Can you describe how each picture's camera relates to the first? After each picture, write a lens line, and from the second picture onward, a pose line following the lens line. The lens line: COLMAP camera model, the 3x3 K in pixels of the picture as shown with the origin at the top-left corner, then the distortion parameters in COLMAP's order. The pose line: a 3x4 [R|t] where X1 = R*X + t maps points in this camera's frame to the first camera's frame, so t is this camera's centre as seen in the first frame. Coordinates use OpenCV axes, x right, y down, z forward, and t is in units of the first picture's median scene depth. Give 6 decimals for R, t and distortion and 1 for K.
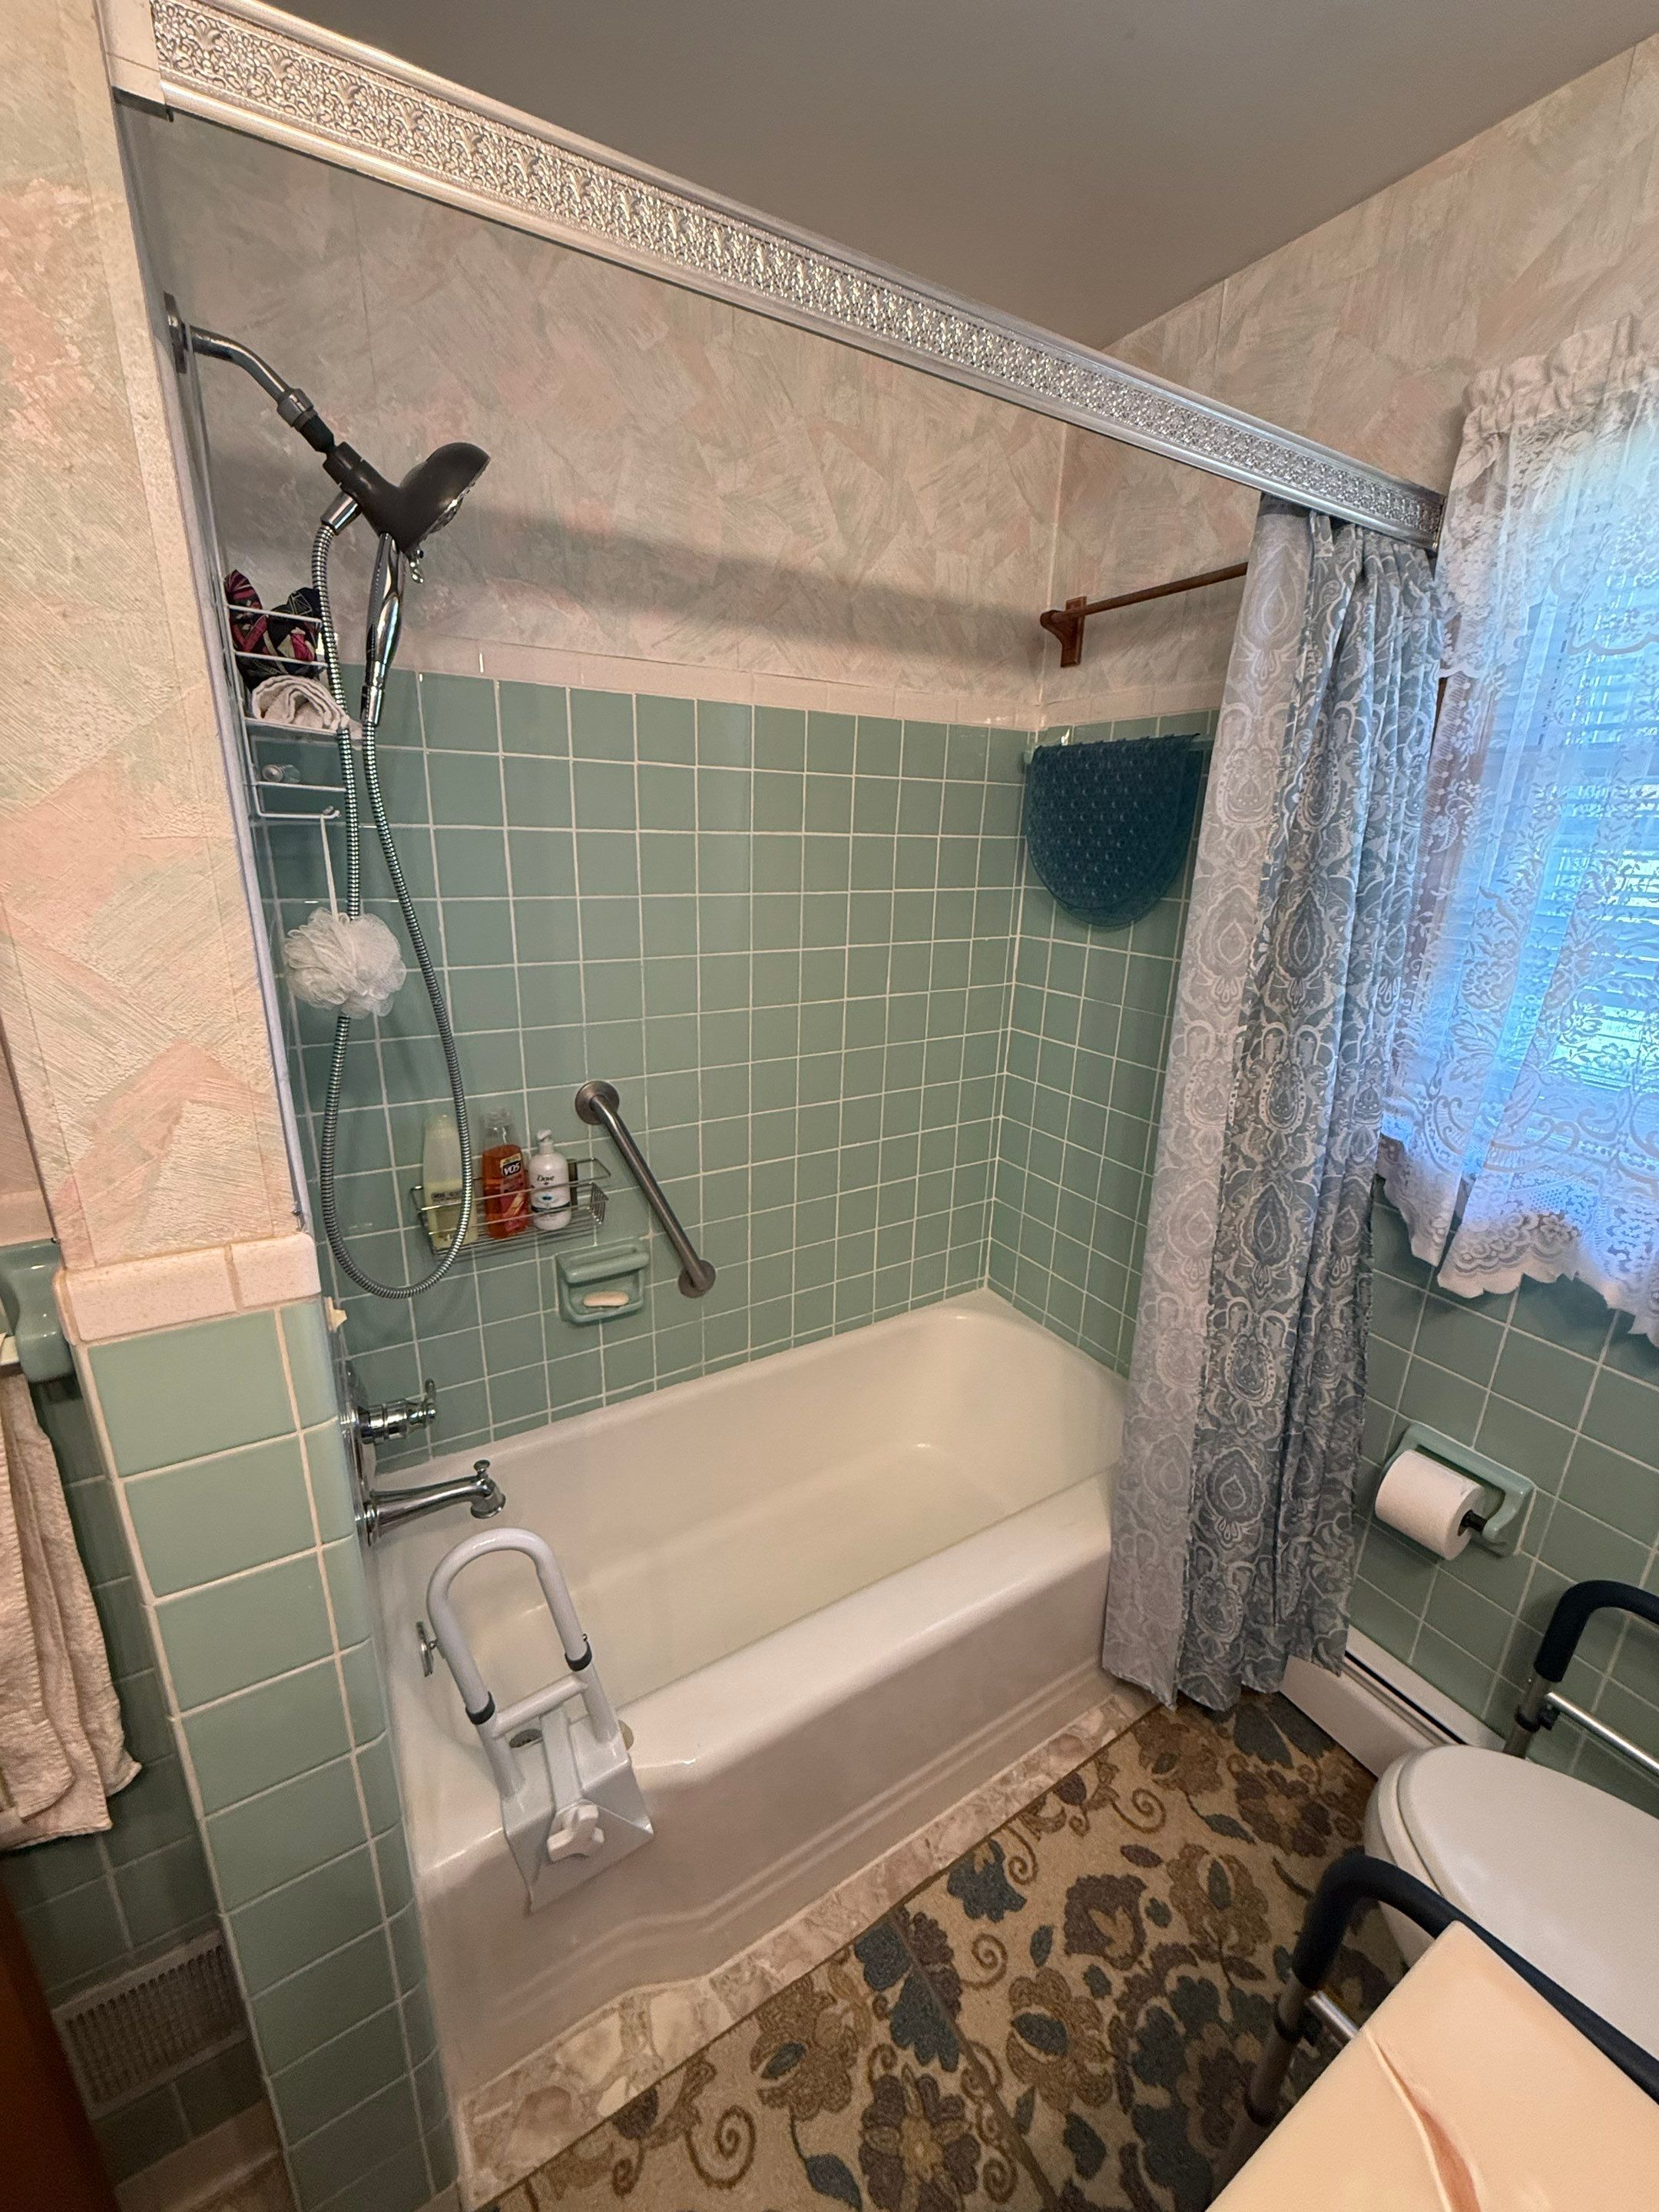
lens RADIAL K [[881.2, 0, 829.6], [0, 881.2, 1102.6], [0, 0, 1]] dist [0.000209, -0.000044]
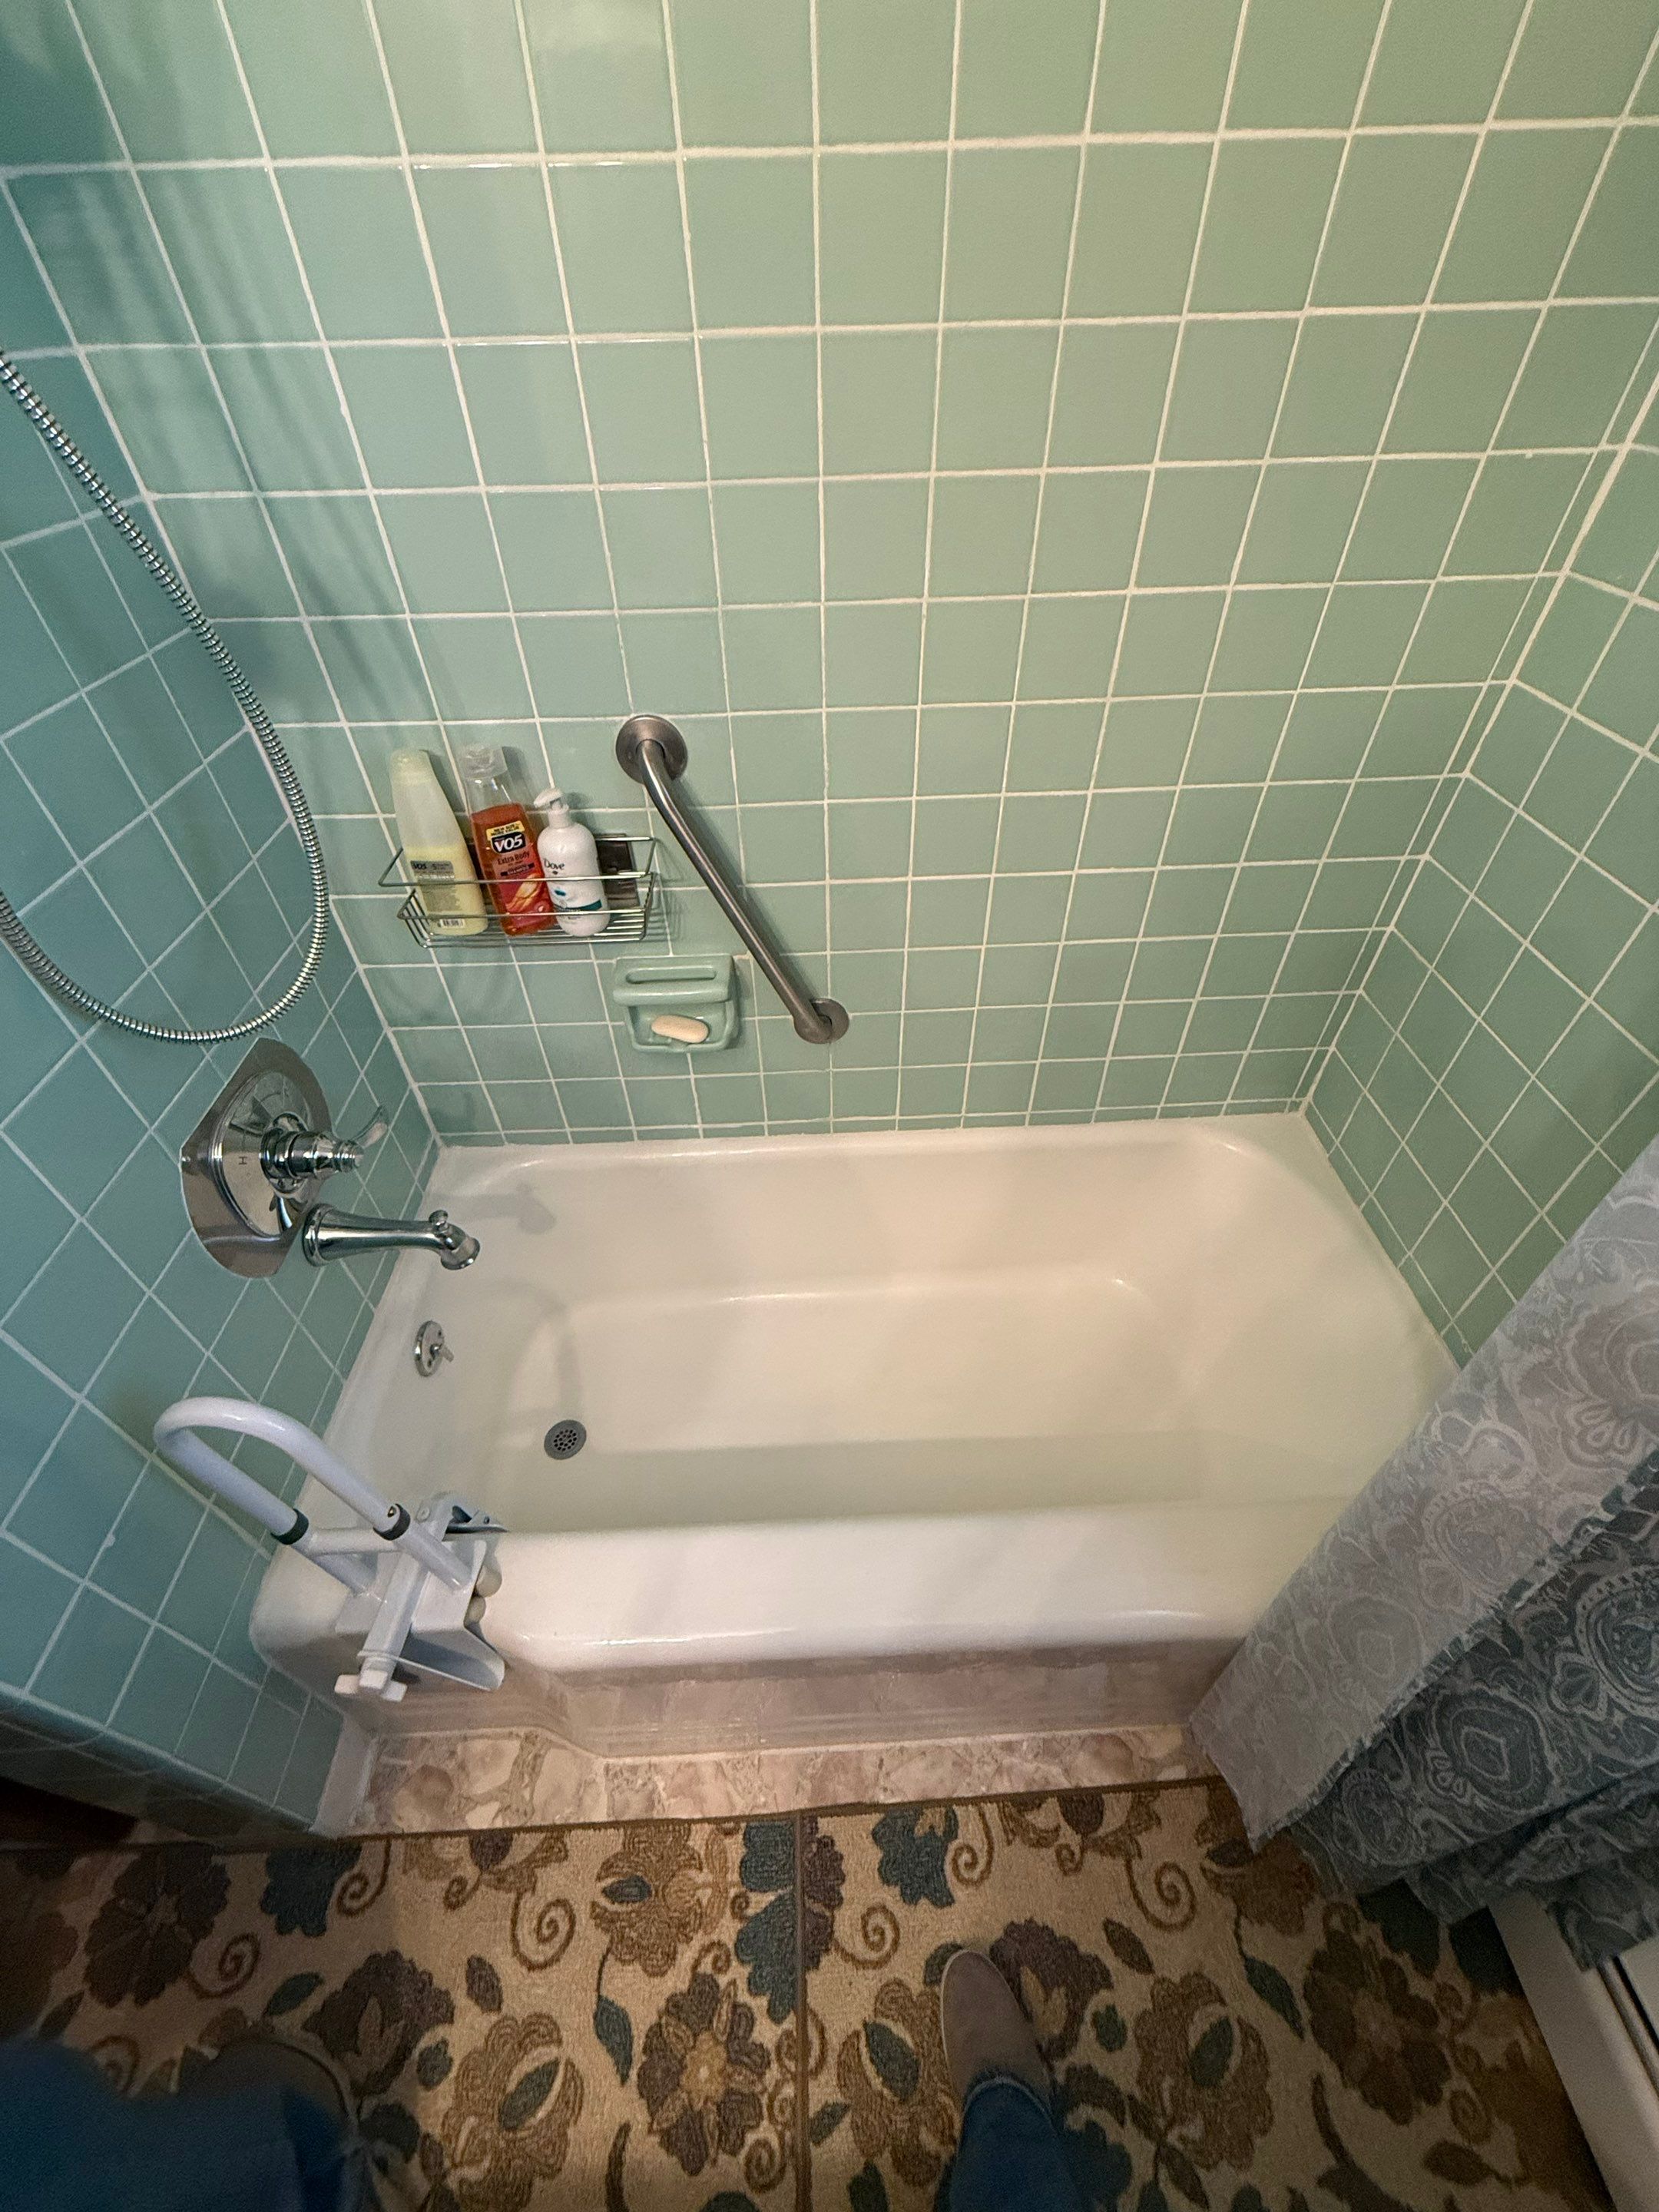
lens RADIAL K [[881.2, 0, 829.6], [0, 881.2, 1104.6], [0, 0, 1]] dist [0.000209, -0.000044]
pose [[0.873376, 0.301241, -0.382711, 0.199563], [-0.104493, 0.883377, 0.456865, -0.092352], [0.475705, -0.359024, 0.802999, 0.525642]]
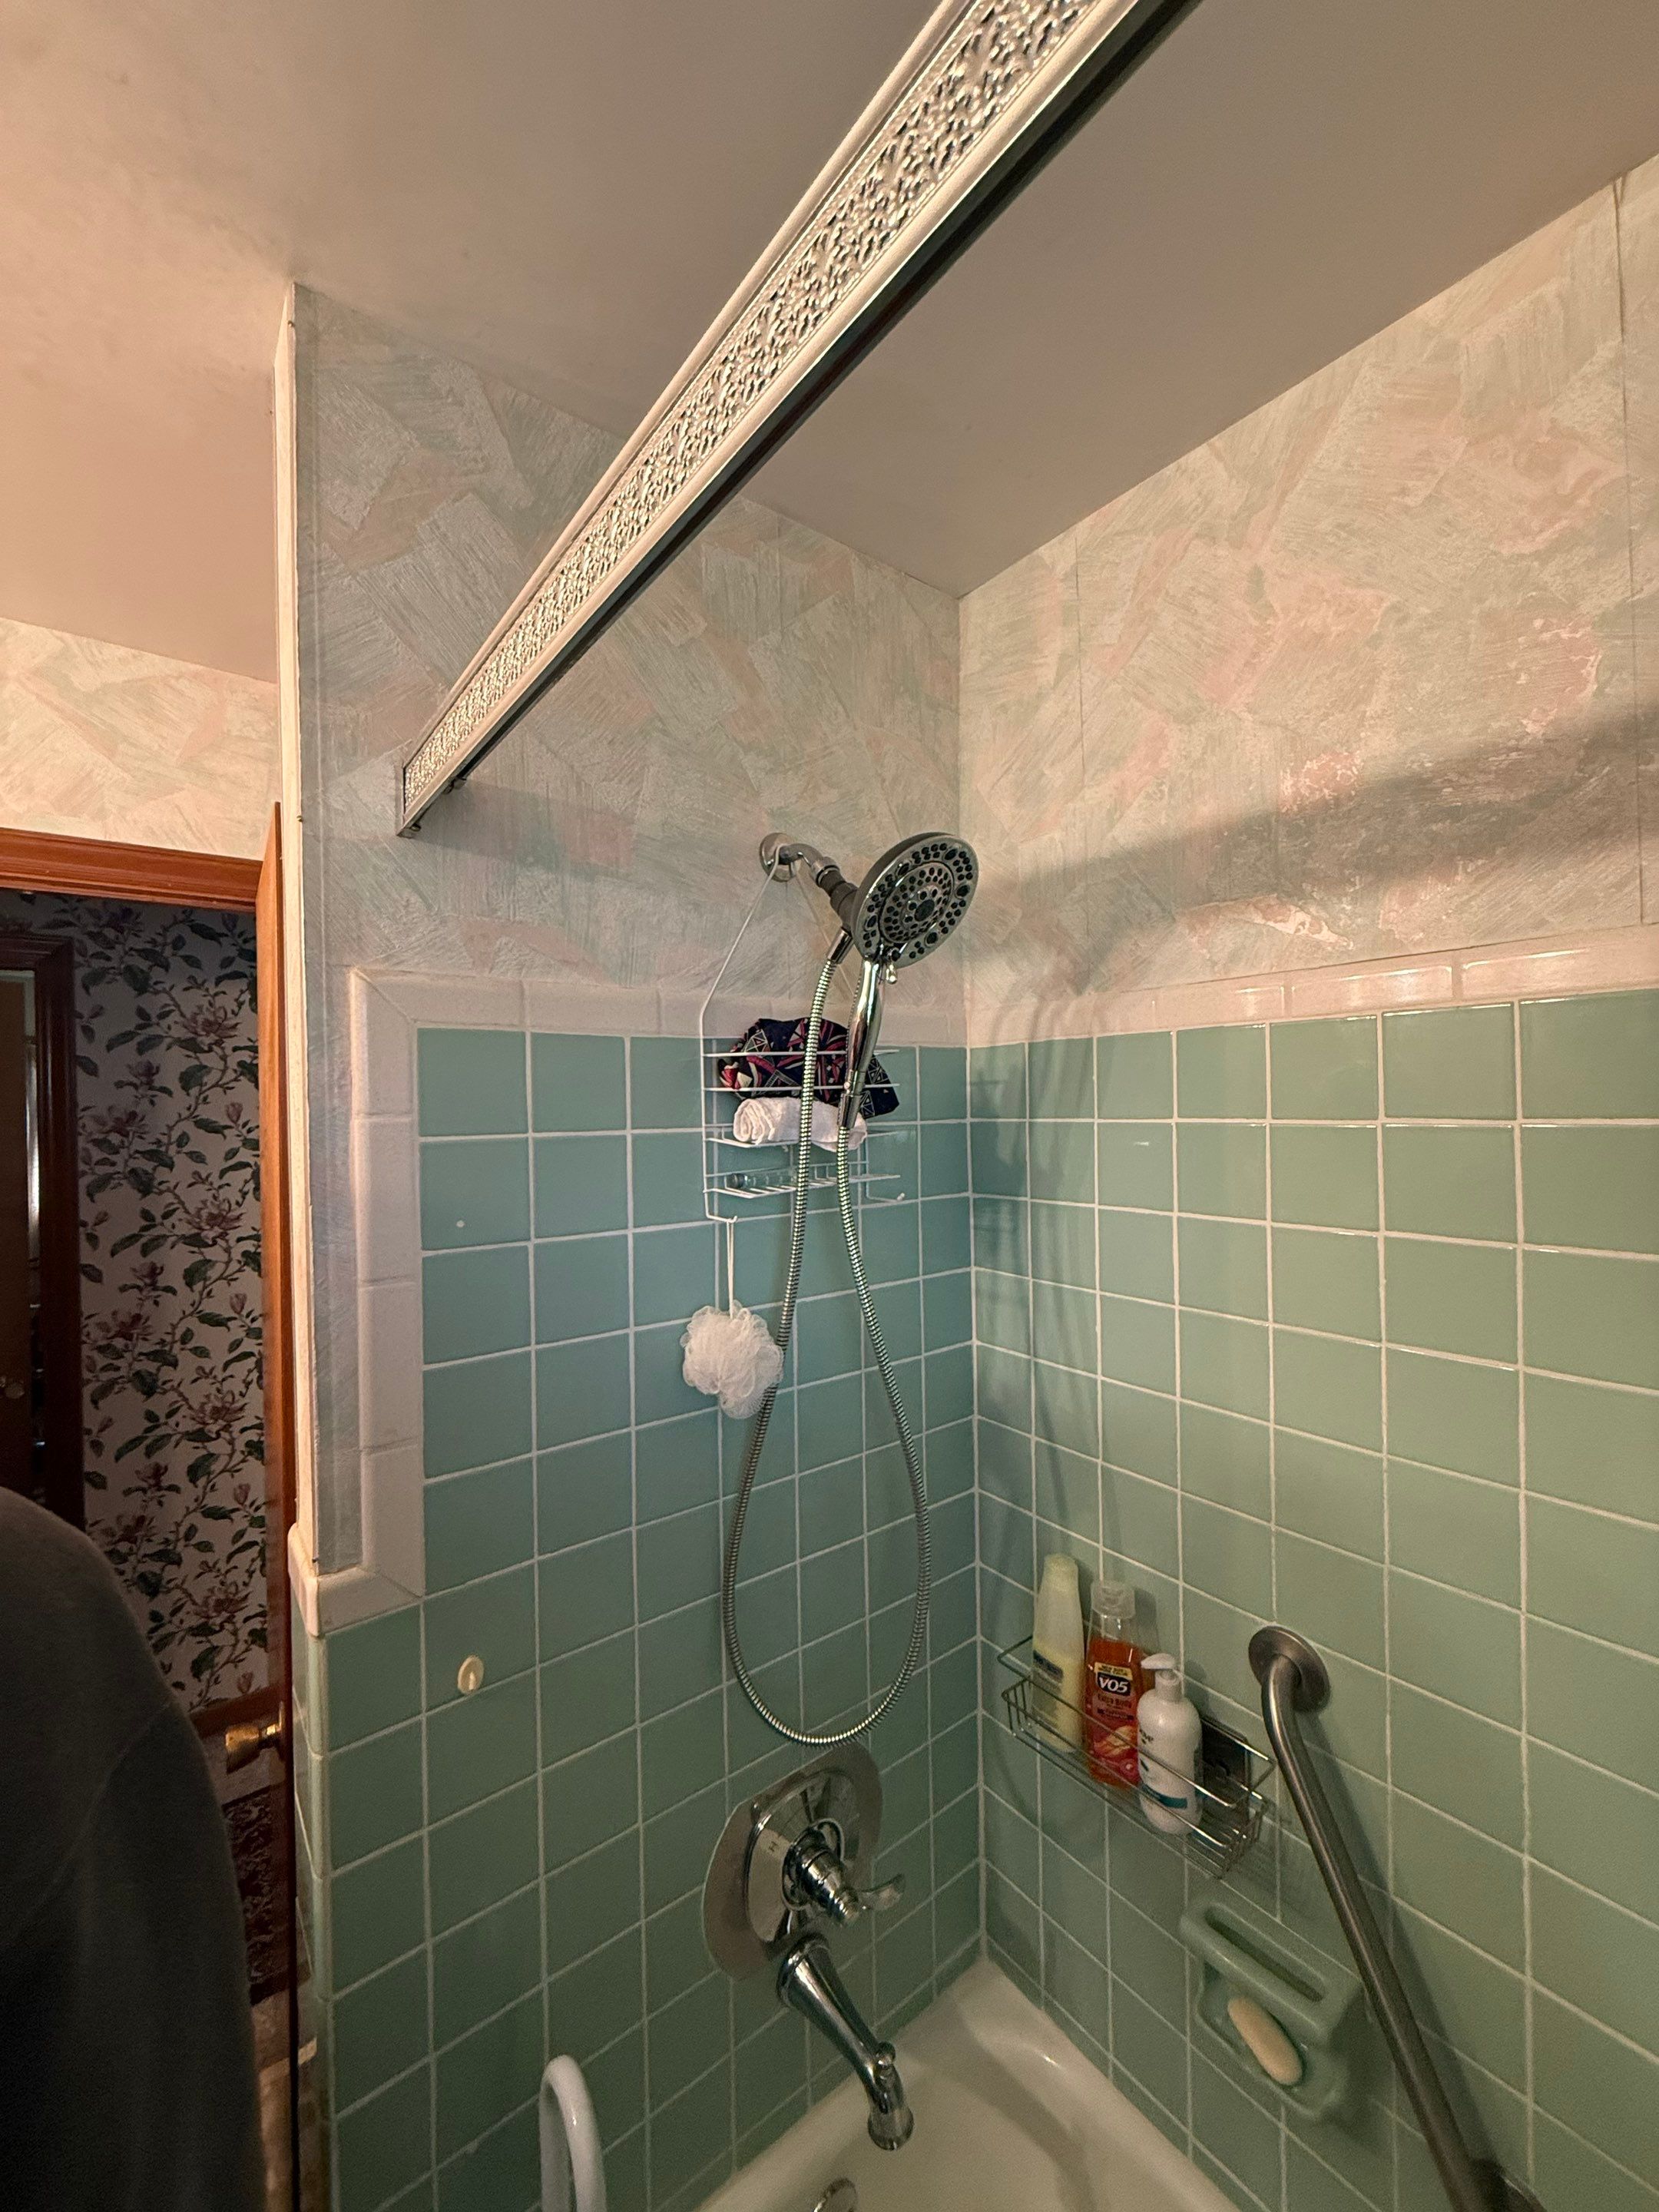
lens RADIAL K [[881.2, 0, 829.5], [0, 881.2, 1105.0], [0, 0, 1]] dist [0.000209, -0.000044]
pose [[0.121244, -0.026588, -0.992267, 0.335985], [-0.272575, 0.960322, -0.059038, -0.280600], [0.954465, 0.277625, 0.109186, 0.625689]]
